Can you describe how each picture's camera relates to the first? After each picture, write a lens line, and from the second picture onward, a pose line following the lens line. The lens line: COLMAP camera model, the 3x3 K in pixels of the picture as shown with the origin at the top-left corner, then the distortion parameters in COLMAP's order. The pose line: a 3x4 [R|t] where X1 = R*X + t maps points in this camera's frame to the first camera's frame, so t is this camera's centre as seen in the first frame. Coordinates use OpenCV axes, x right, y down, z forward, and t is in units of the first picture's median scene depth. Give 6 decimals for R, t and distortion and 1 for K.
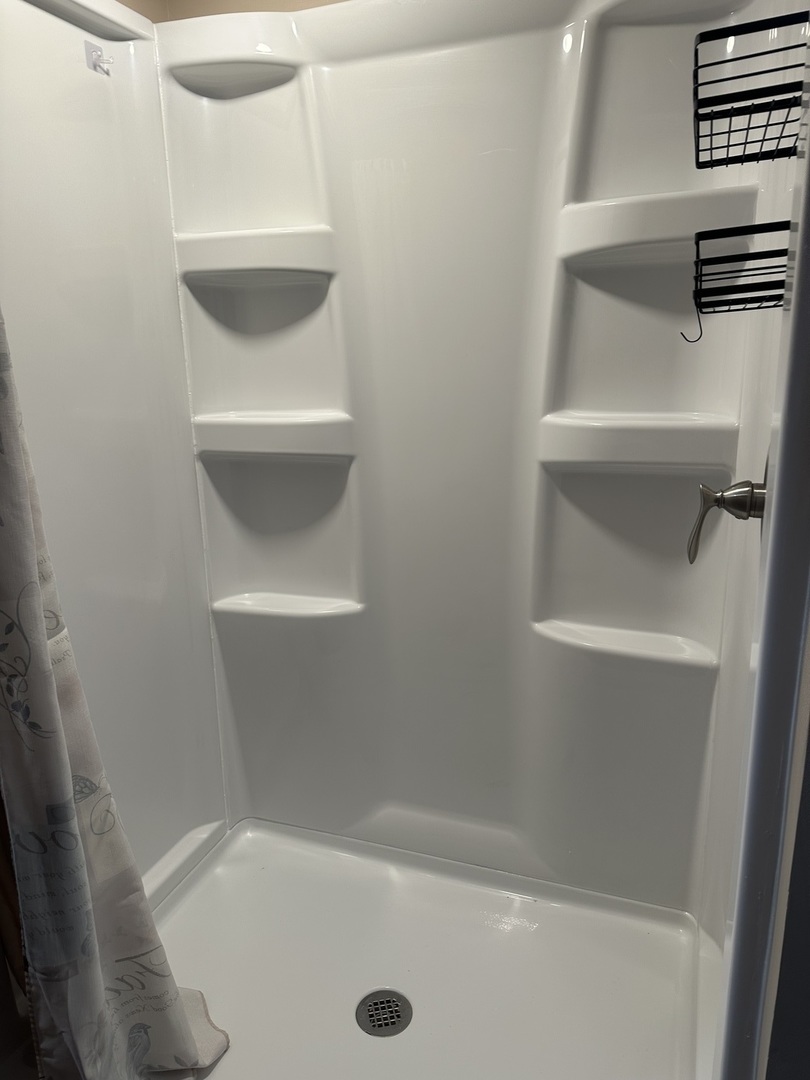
lens RADIAL K [[764.2, 0, 405.0], [0, 764.2, 540.0], [0, 0, 1]] dist [0.099673, -0.144608]
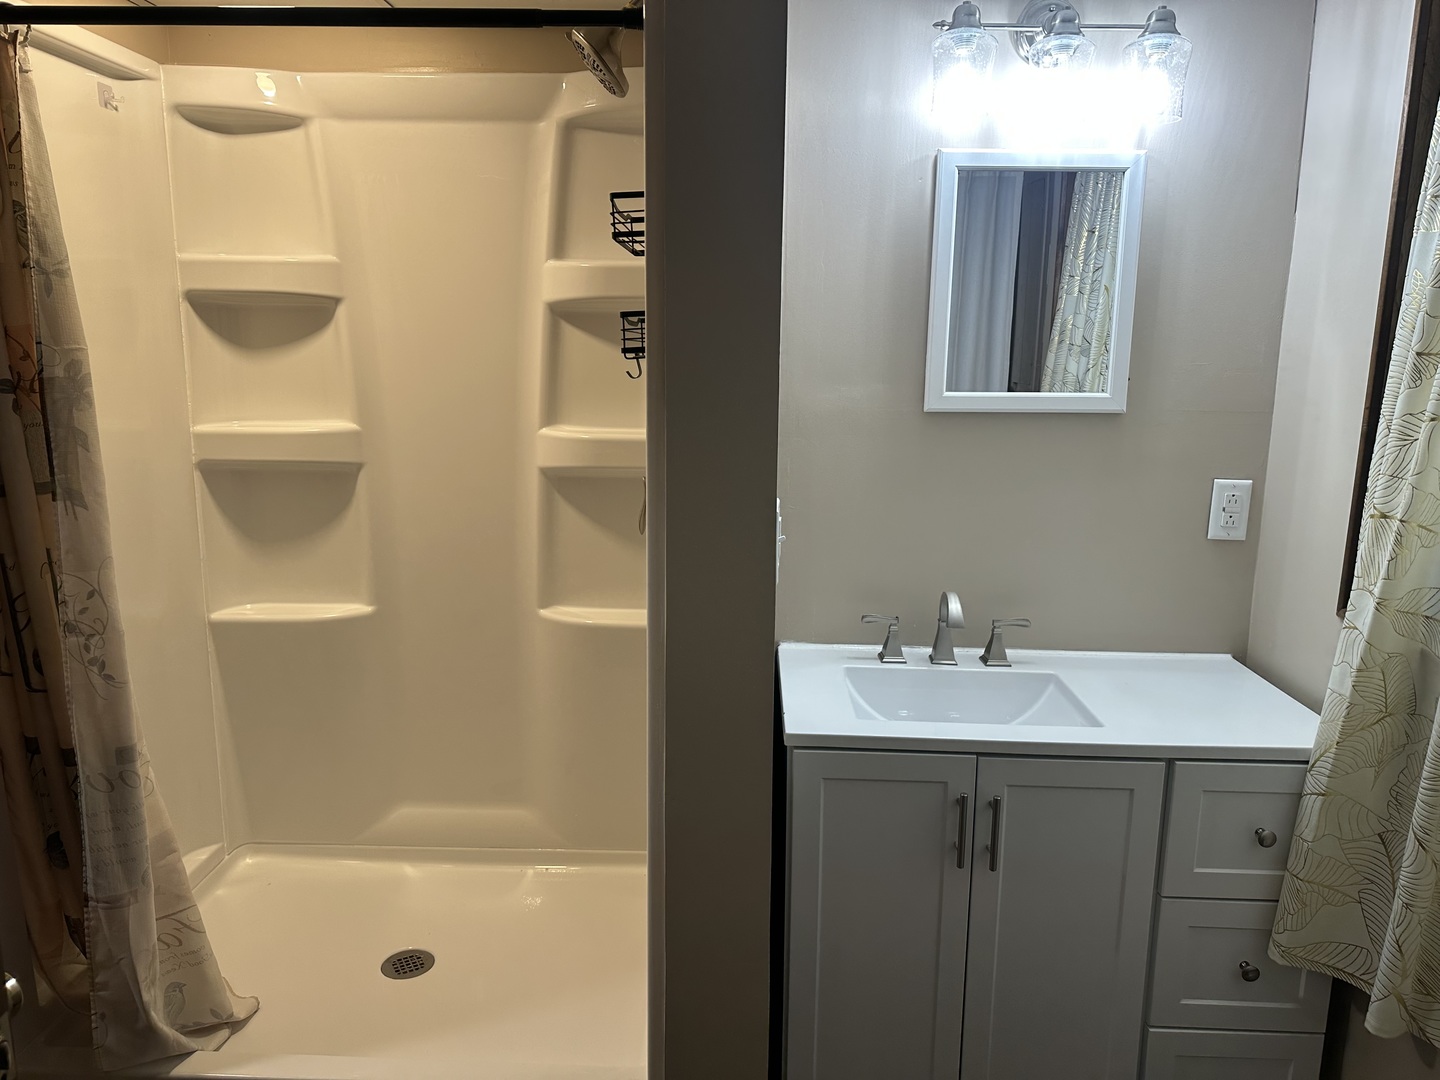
lens RADIAL K [[999.8, 0, 725.7], [0, 999.8, 534.1], [0, 0, 1]] dist [0.038257, -0.050544]
pose [[0.946720, -0.024423, 0.321130, -0.044479], [0.043970, 0.997585, -0.053758, 0.095928], [-0.319042, 0.065014, 0.945508, -0.537221]]
